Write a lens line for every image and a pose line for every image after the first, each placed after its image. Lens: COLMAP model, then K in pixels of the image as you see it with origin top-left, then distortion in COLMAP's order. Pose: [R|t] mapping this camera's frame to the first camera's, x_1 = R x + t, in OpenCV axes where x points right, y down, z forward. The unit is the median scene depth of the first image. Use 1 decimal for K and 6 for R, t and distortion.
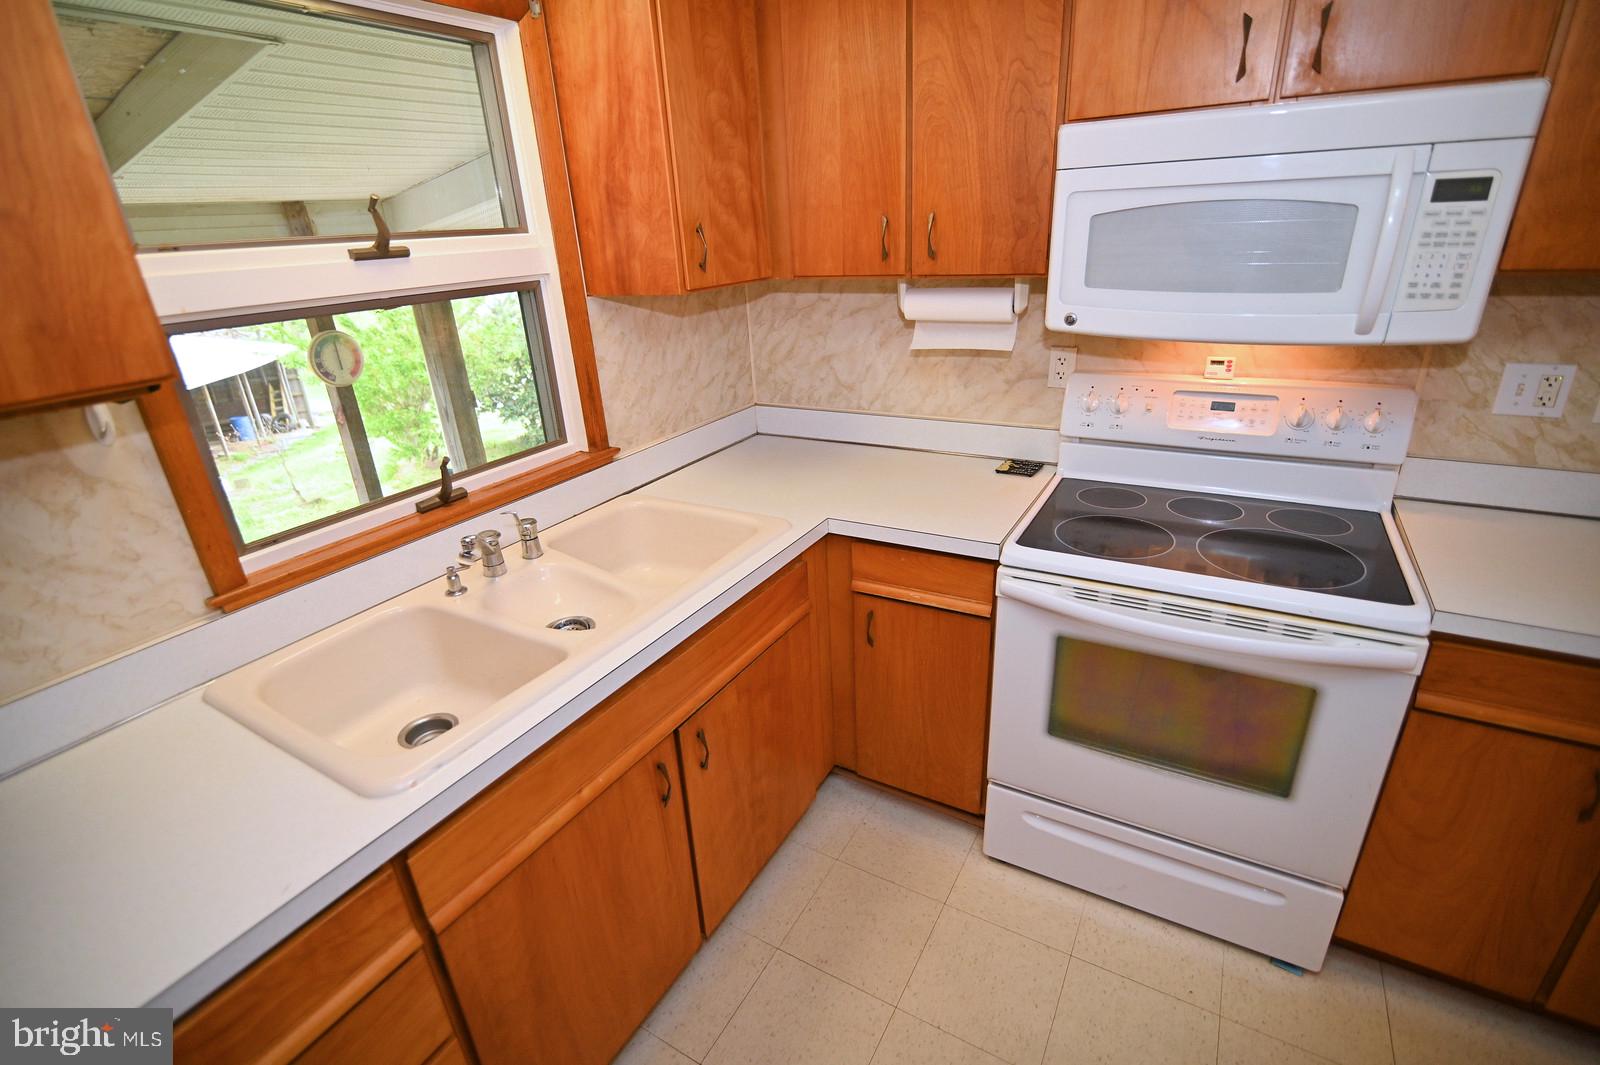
lens RADIAL K [[742.8, 0, 800.0], [0, 742.8, 532.5], [0, 0, 1]] dist [-0.001775, -0.000581]
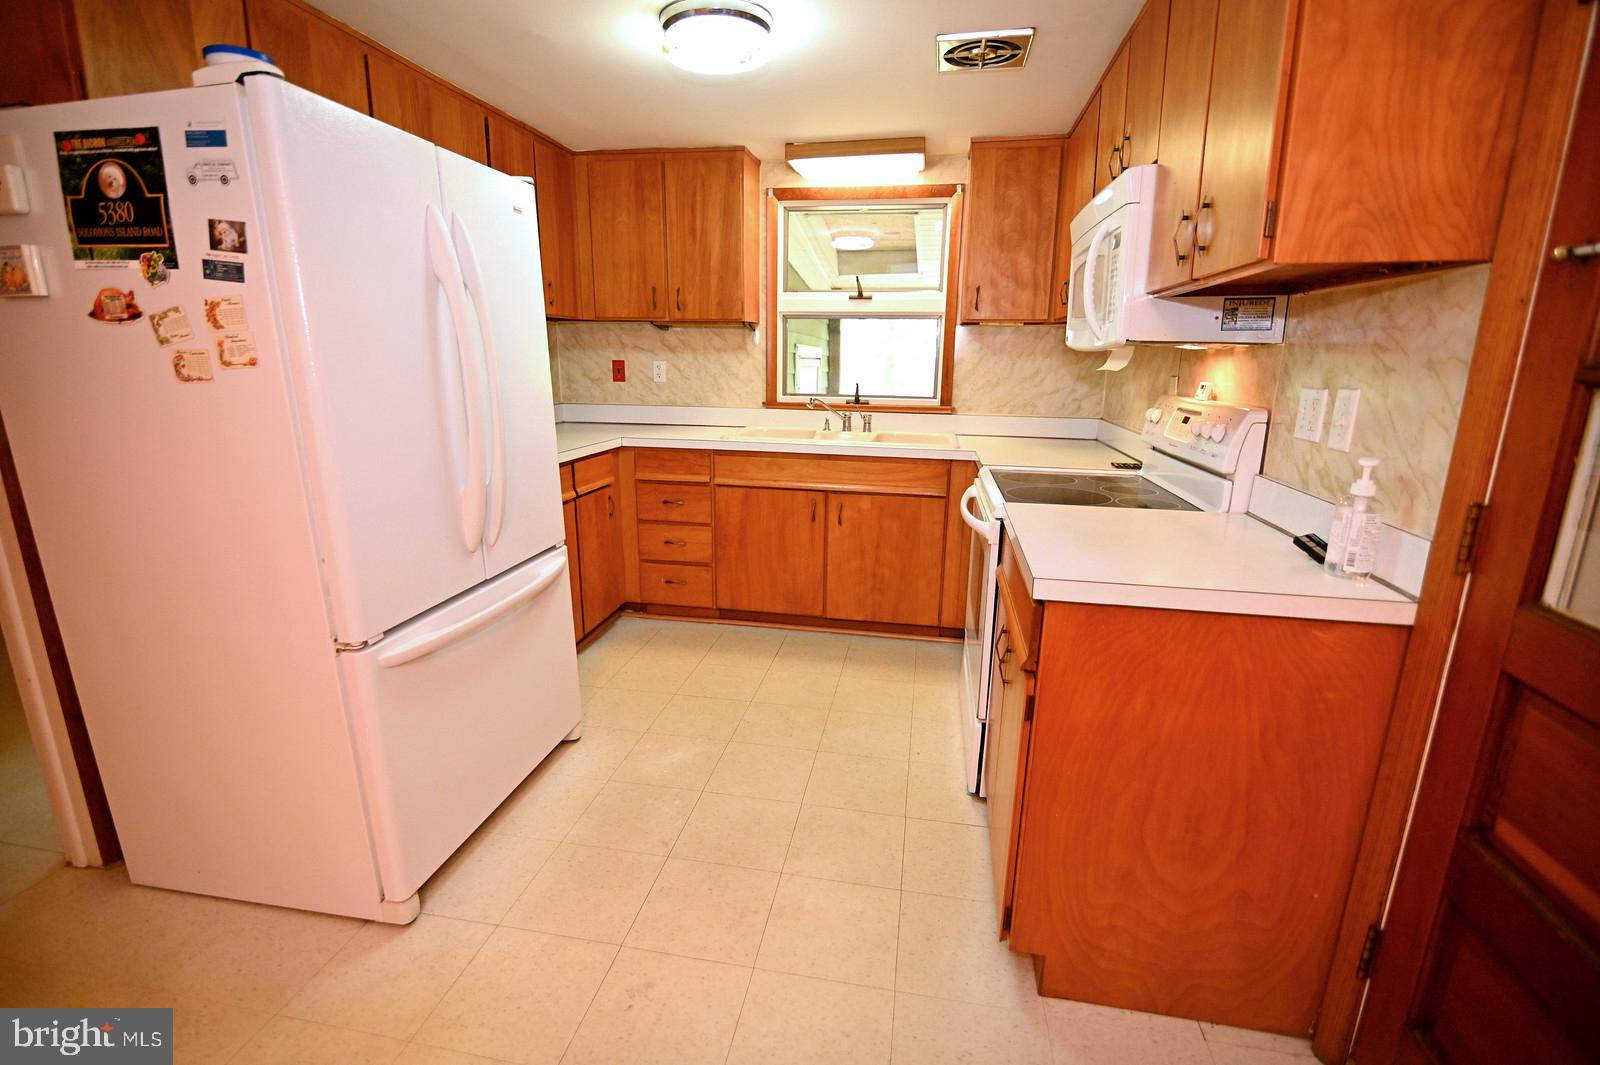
lens RADIAL K [[742.8, 0, 800.0], [0, 742.8, 532.5], [0, 0, 1]] dist [-0.001775, -0.000581]
pose [[0.342112, 0.274332, -0.898722, 1.504450], [-0.389319, 0.911863, 0.130143, 0.086305], [0.855213, 0.305366, 0.418762, 0.003141]]
